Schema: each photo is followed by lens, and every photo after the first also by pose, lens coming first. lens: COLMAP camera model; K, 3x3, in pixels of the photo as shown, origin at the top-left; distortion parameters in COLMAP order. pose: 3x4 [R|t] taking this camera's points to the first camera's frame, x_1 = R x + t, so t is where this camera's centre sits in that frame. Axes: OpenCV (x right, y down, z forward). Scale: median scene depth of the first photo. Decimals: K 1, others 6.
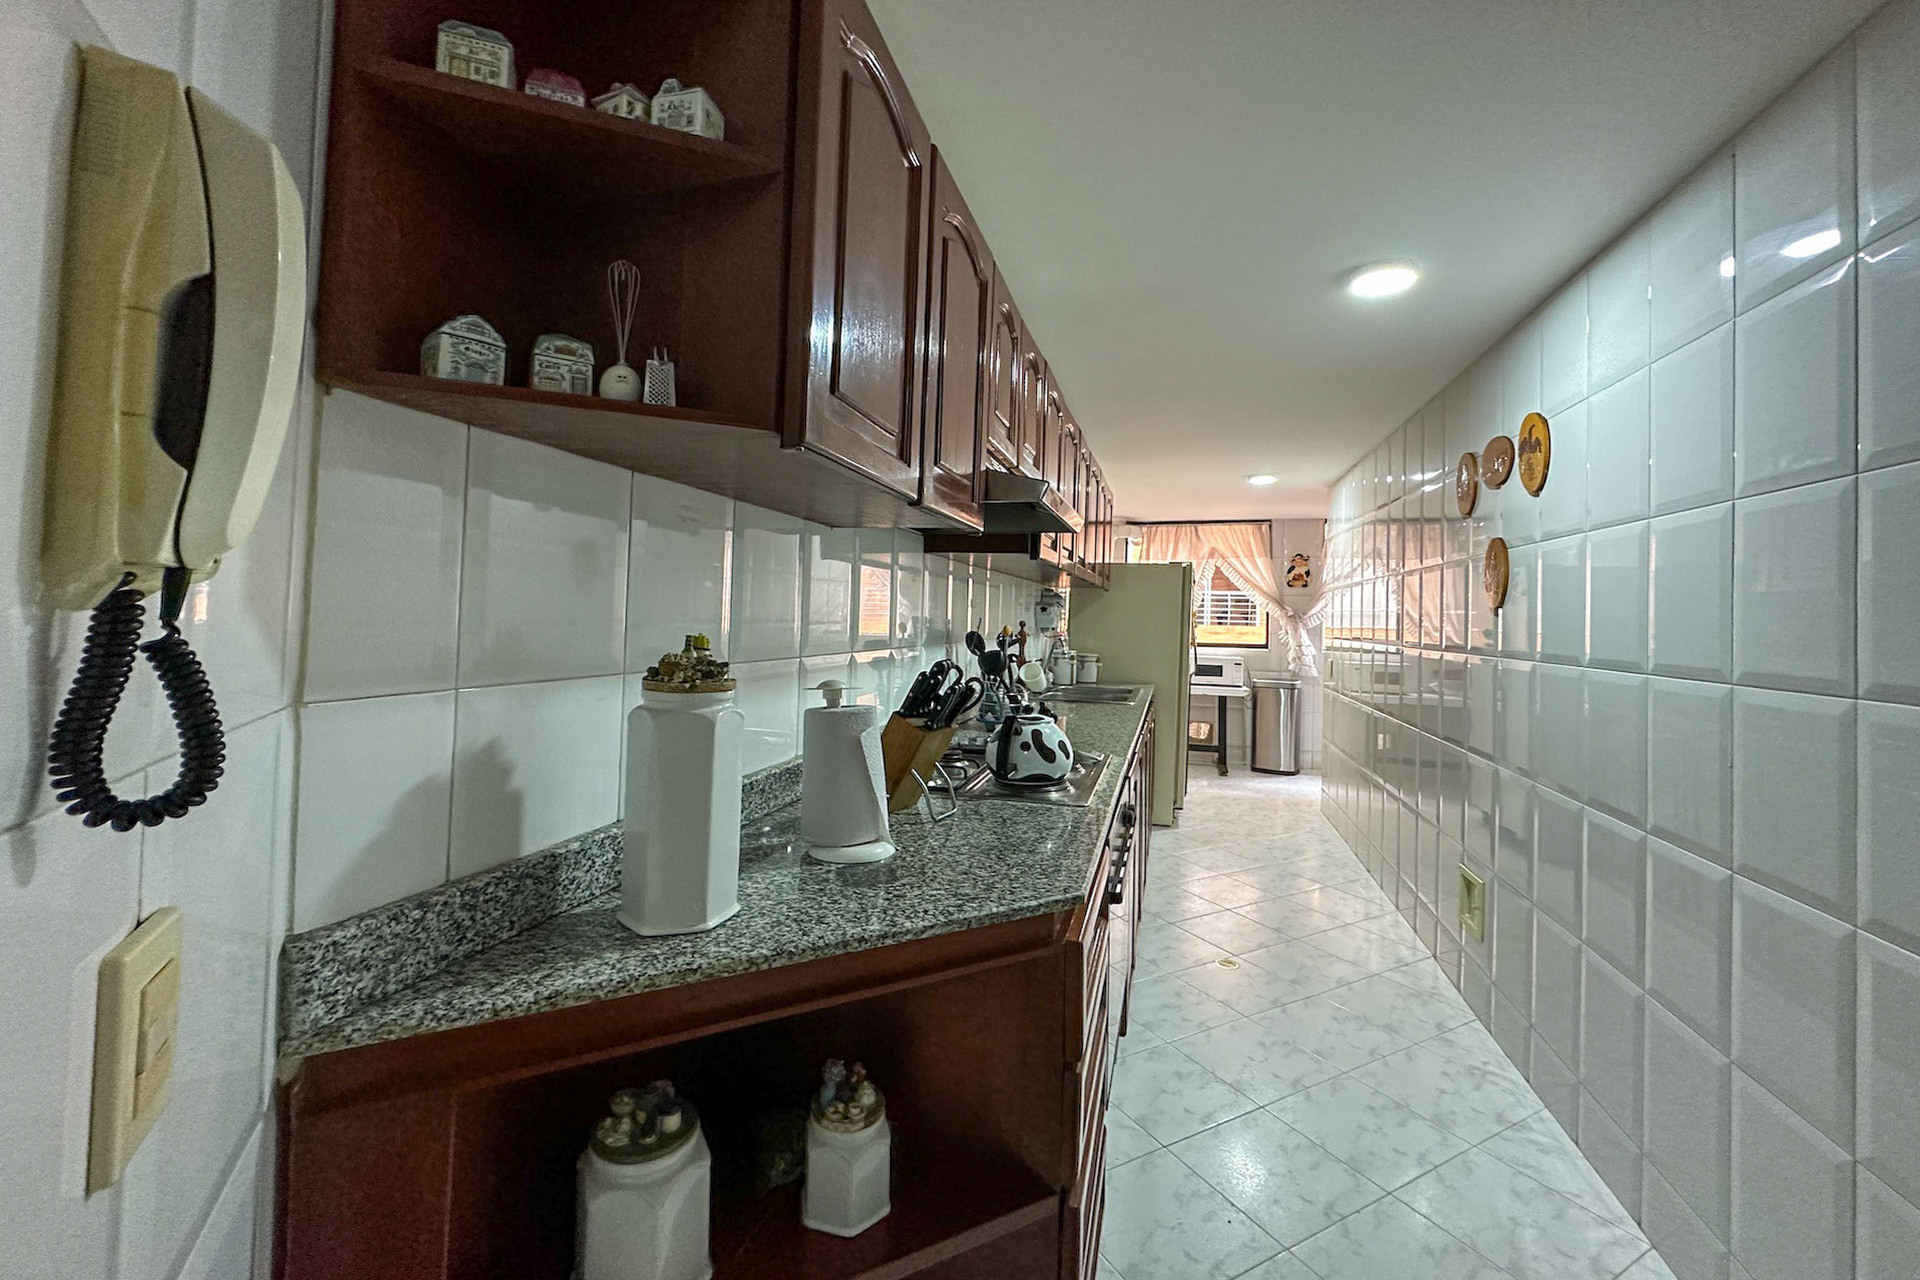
lens RADIAL K [[784.9, 0, 958.6], [0, 784.9, 596.3], [0, 0, 1]] dist [0.000401, 0.000048]
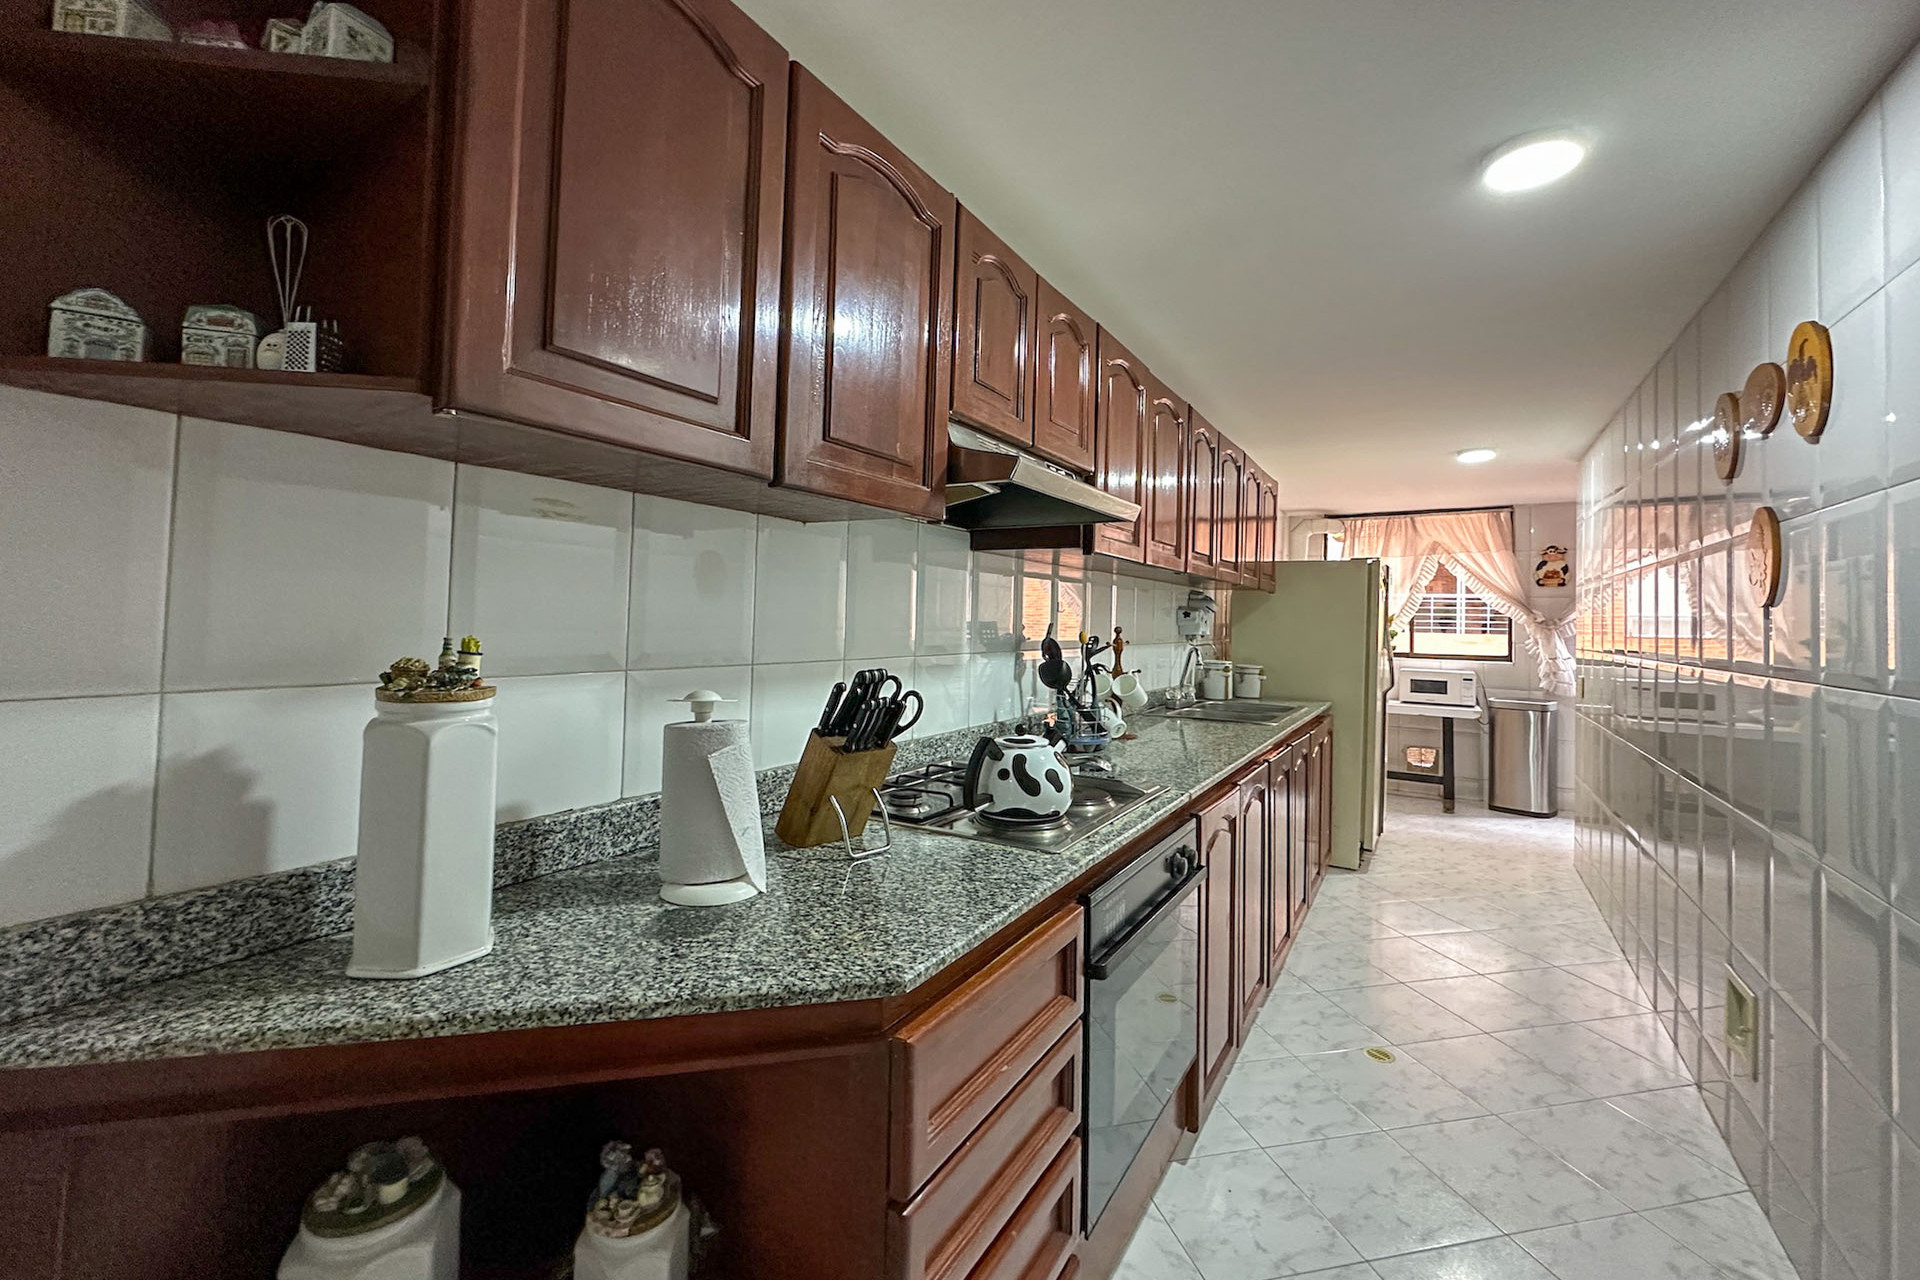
lens RADIAL K [[788.2, 0, 953.6], [0, 788.2, 593.2], [0, 0, 1]] dist [0.000309, -0.000044]
pose [[0.960743, -0.012976, -0.277138, 0.311174], [0.008943, 0.999835, -0.015810, 0.012571], [0.277297, 0.012711, 0.960700, 0.202154]]
